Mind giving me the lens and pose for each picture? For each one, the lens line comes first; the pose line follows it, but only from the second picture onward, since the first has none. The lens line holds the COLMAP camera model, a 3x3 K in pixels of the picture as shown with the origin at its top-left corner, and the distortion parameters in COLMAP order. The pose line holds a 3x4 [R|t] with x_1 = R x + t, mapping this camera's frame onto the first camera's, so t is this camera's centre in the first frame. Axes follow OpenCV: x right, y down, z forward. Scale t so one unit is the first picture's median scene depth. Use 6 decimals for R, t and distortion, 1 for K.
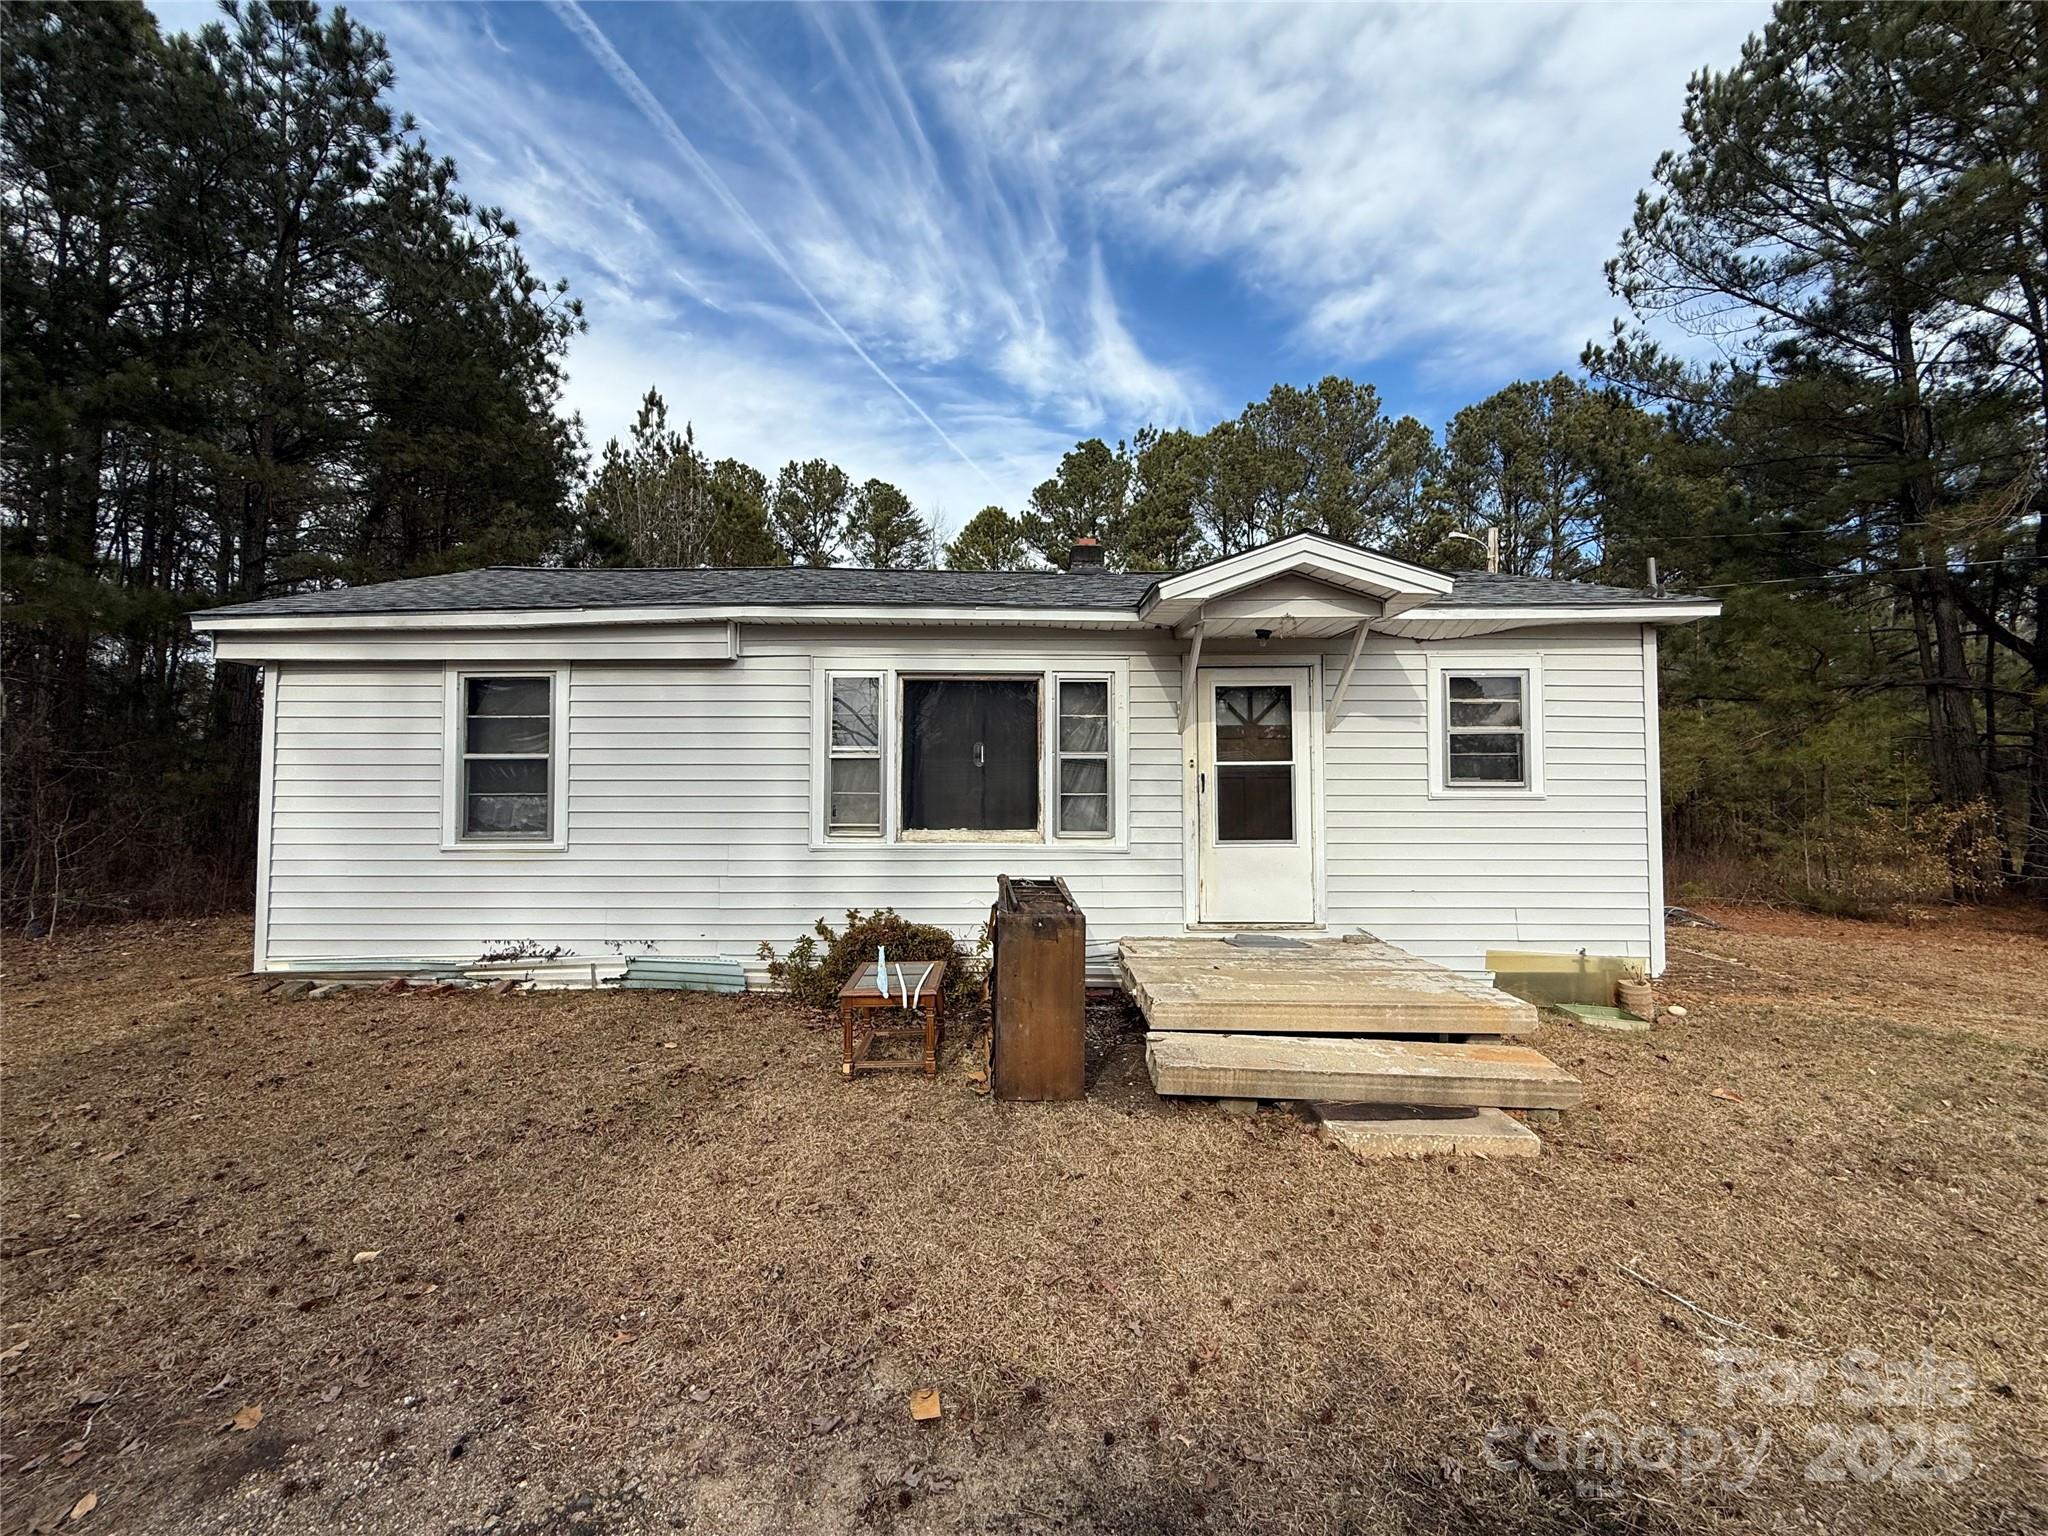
lens RADIAL K [[815.2, 0, 1013.9], [0, 815.2, 769.7], [0, 0, 1]] dist [-0.002180, 0.000126]
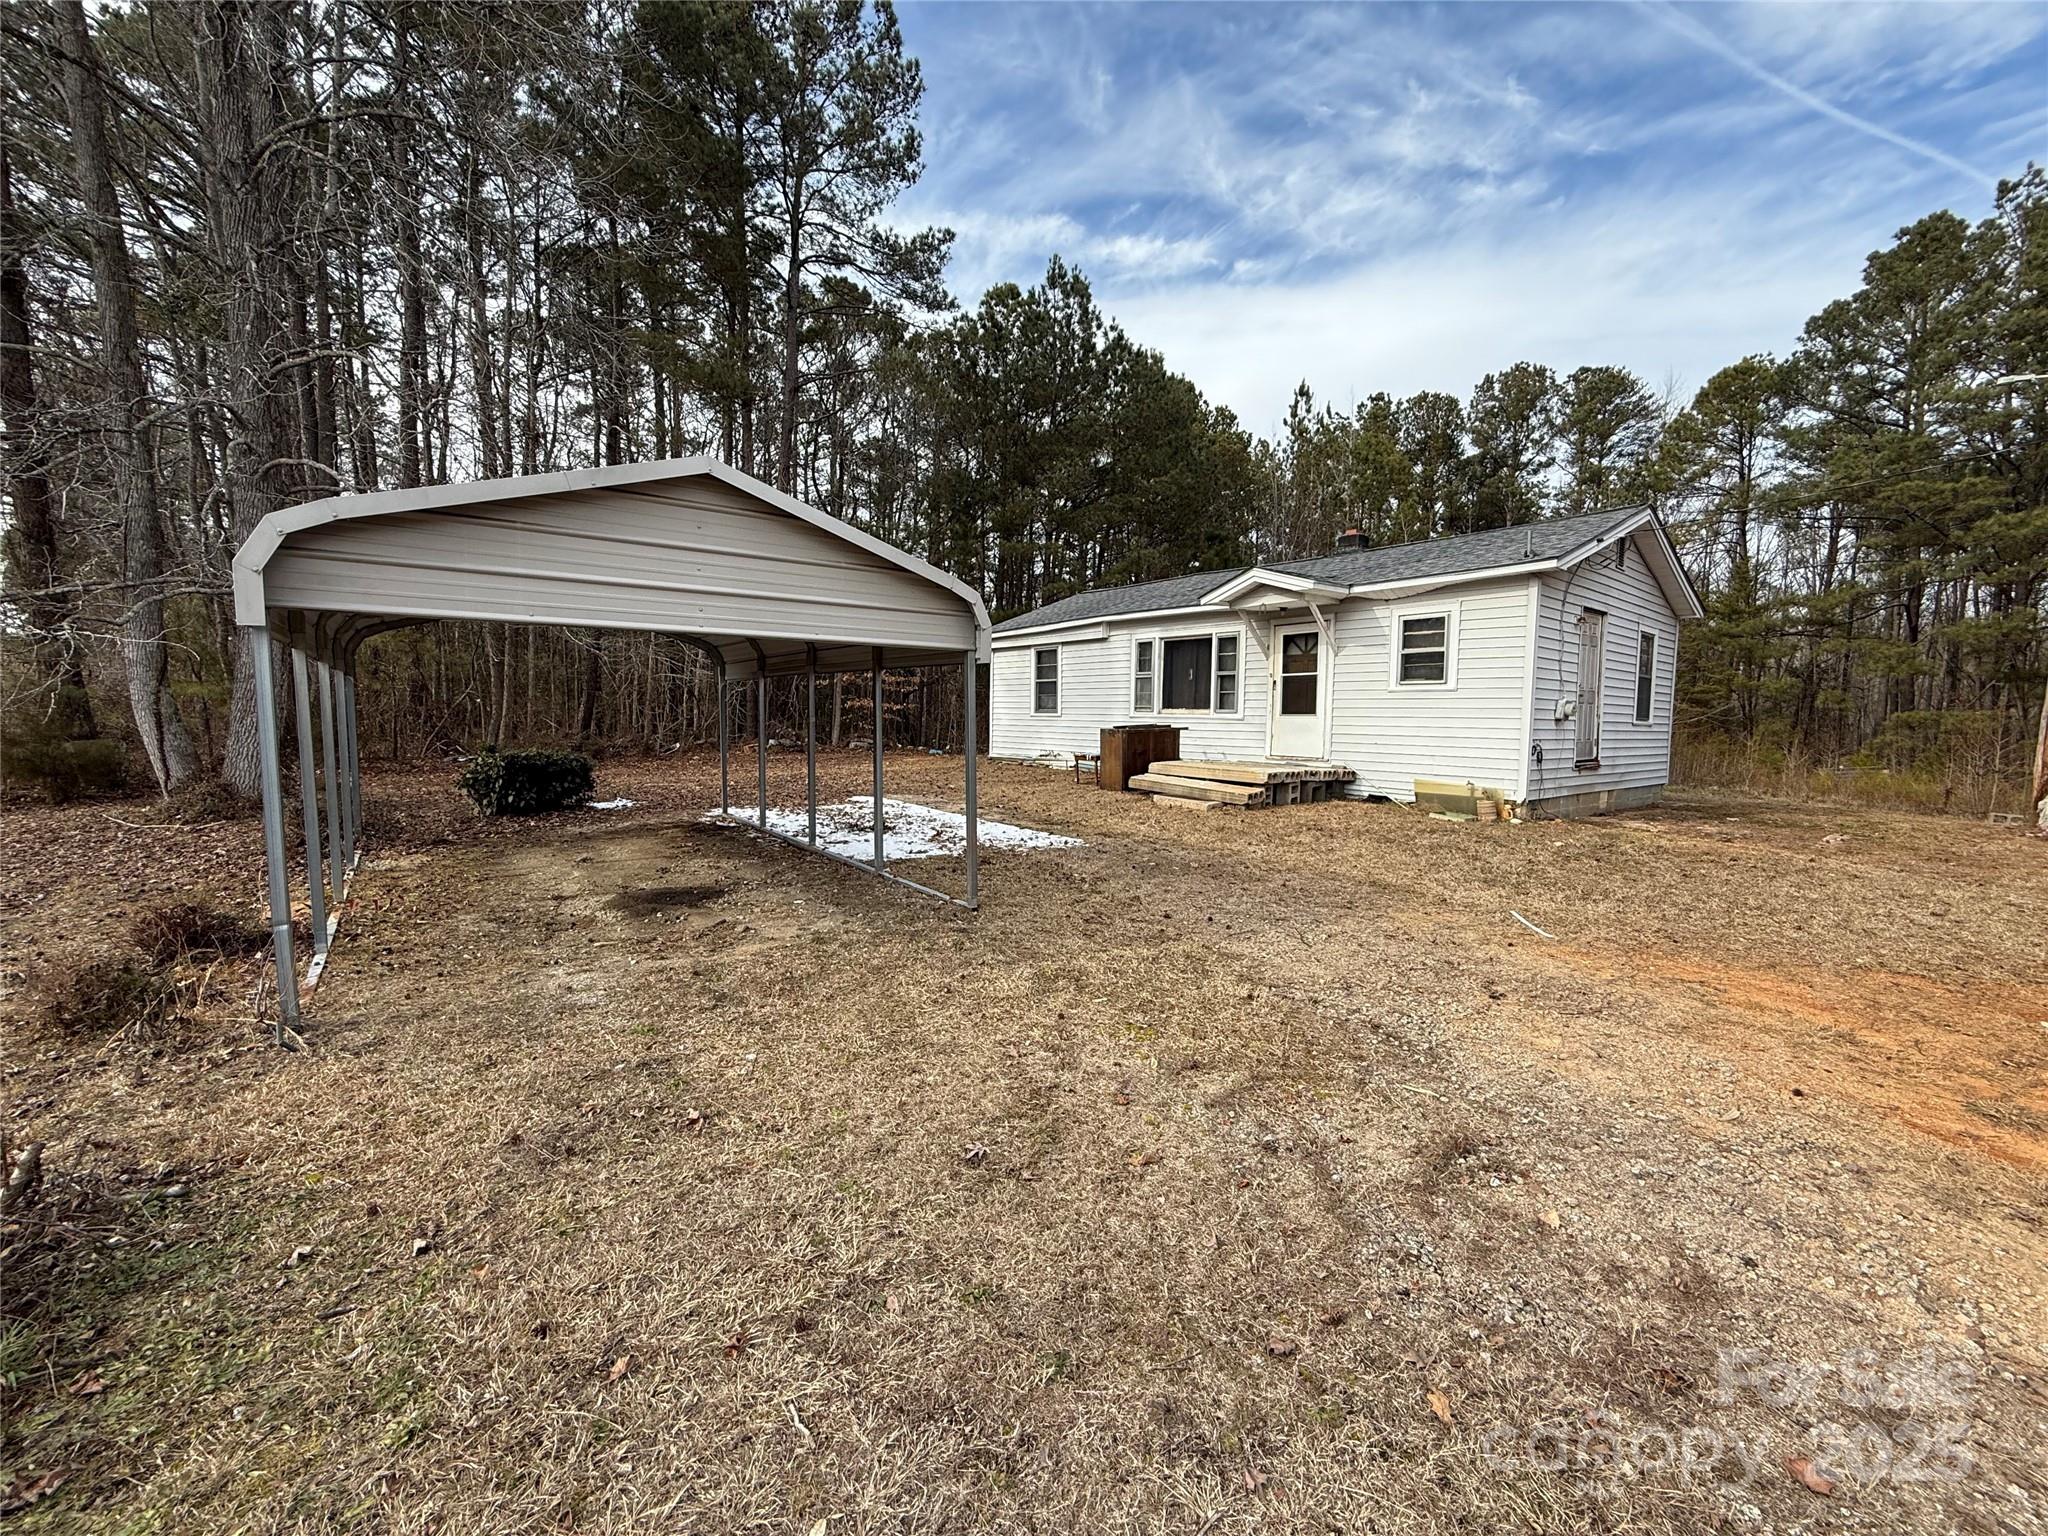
lens RADIAL K [[815.2, 0, 1030.2], [0, 815.2, 771.5], [0, 0, 1]] dist [-0.002180, 0.000126]
pose [[0.637209, 0.060839, -0.768286, 1.377884], [0.012669, 0.995918, 0.089372, 0.041072], [0.770587, -0.066682, 0.633837, -0.723853]]
